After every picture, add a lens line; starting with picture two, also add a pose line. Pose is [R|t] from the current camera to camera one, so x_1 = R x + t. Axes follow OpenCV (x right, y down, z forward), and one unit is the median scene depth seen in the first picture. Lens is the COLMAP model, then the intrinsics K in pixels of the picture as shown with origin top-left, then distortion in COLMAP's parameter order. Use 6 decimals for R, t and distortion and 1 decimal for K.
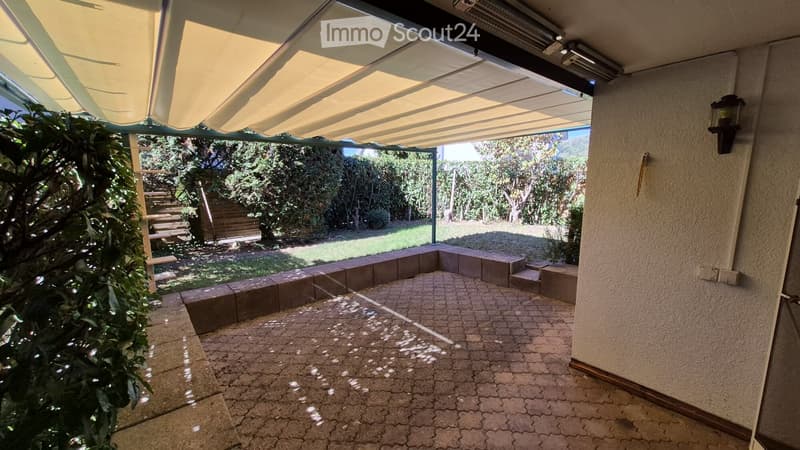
lens RADIAL K [[315.7, 0, 402.7], [0, 315.7, 223.8], [0, 0, 1]] dist [-0.001033, -0.001043]
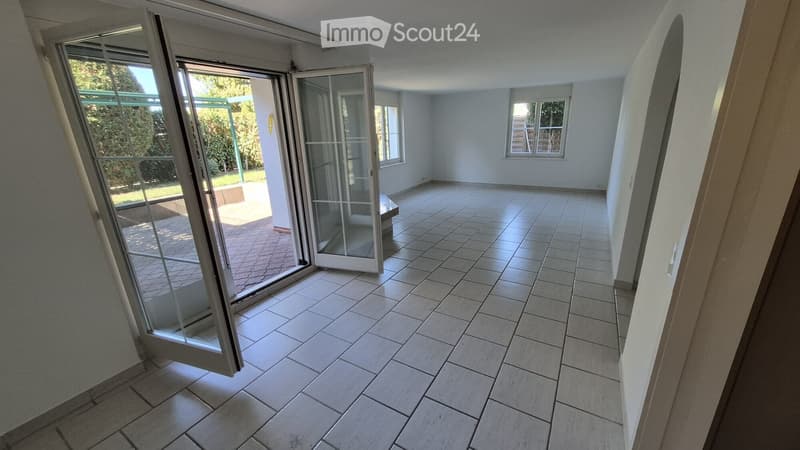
lens RADIAL K [[315.7, 0, 401.9], [0, 315.7, 222.8], [0, 0, 1]] dist [-0.001033, -0.001043]
pose [[0.940956, -0.123367, 0.315250, 0.713284], [0.077368, 0.984956, 0.154516, 0.192284], [-0.329569, -0.121003, 0.936345, -1.057077]]
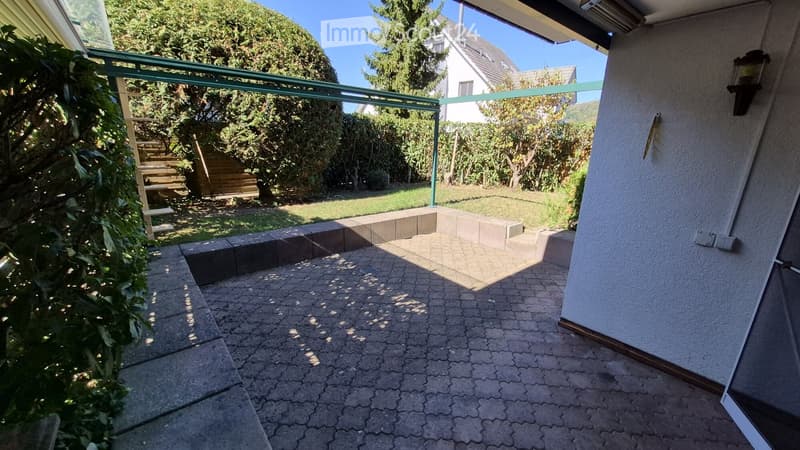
lens RADIAL K [[315.7, 0, 402.6], [0, 315.7, 224.3], [0, 0, 1]] dist [-0.001033, -0.001043]
pose [[0.999504, 0.030951, 0.005767, -0.000245], [-0.031412, 0.992702, 0.116434, 0.018772], [-0.002121, -0.116557, 0.993182, 0.007611]]
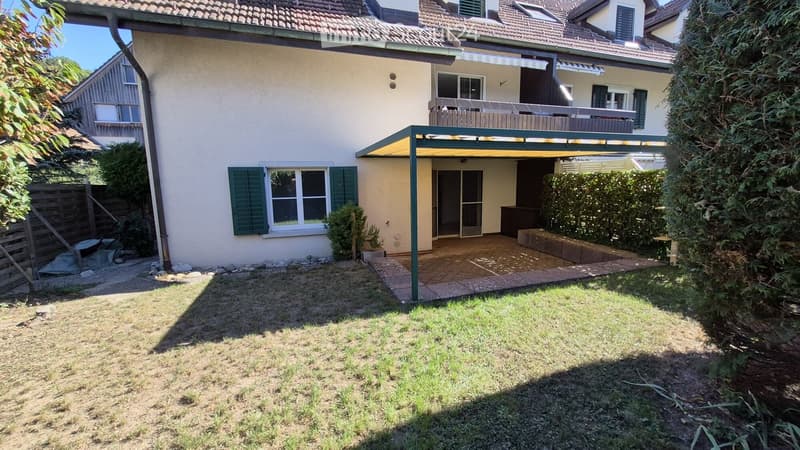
lens RADIAL K [[315.7, 0, 401.2], [0, 315.7, 224.5], [0, 0, 1]] dist [-0.001033, -0.001043]
pose [[-0.934725, -0.029877, 0.354113, -0.111093], [0.072340, 0.959599, 0.271913, -0.327535], [-0.347931, 0.279781, -0.894800, 2.041125]]
